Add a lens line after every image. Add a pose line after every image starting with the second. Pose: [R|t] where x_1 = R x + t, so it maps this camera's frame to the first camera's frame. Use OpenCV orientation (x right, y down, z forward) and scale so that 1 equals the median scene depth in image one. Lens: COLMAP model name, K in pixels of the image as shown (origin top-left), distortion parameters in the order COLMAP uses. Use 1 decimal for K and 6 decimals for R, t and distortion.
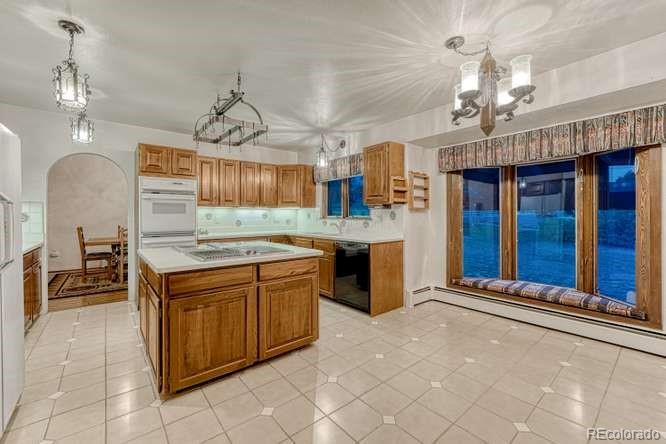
lens RADIAL K [[280.9, 0, 327.9], [0, 280.9, 221.3], [0, 0, 1]] dist [-0.000511, -0.000023]
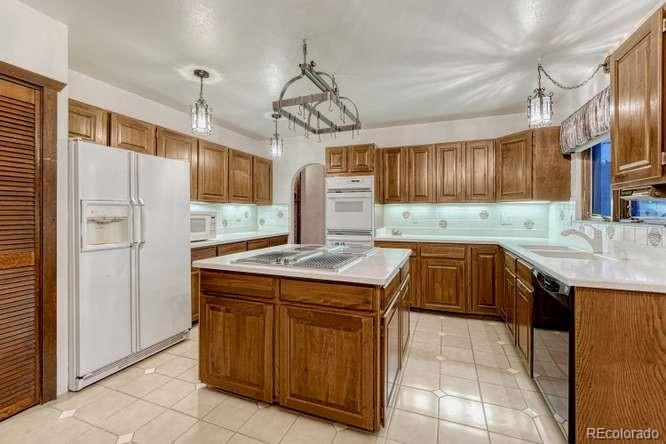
lens RADIAL K [[289.5, 0, 332.9], [0, 289.5, 215.6], [0, 0, 1]] dist [-0.002270, -0.000145]
pose [[0.489356, 0.009977, -0.872027, 0.317341], [-0.022293, 0.999751, -0.001072, -0.012014], [0.871799, 0.019965, 0.489456, 0.456588]]
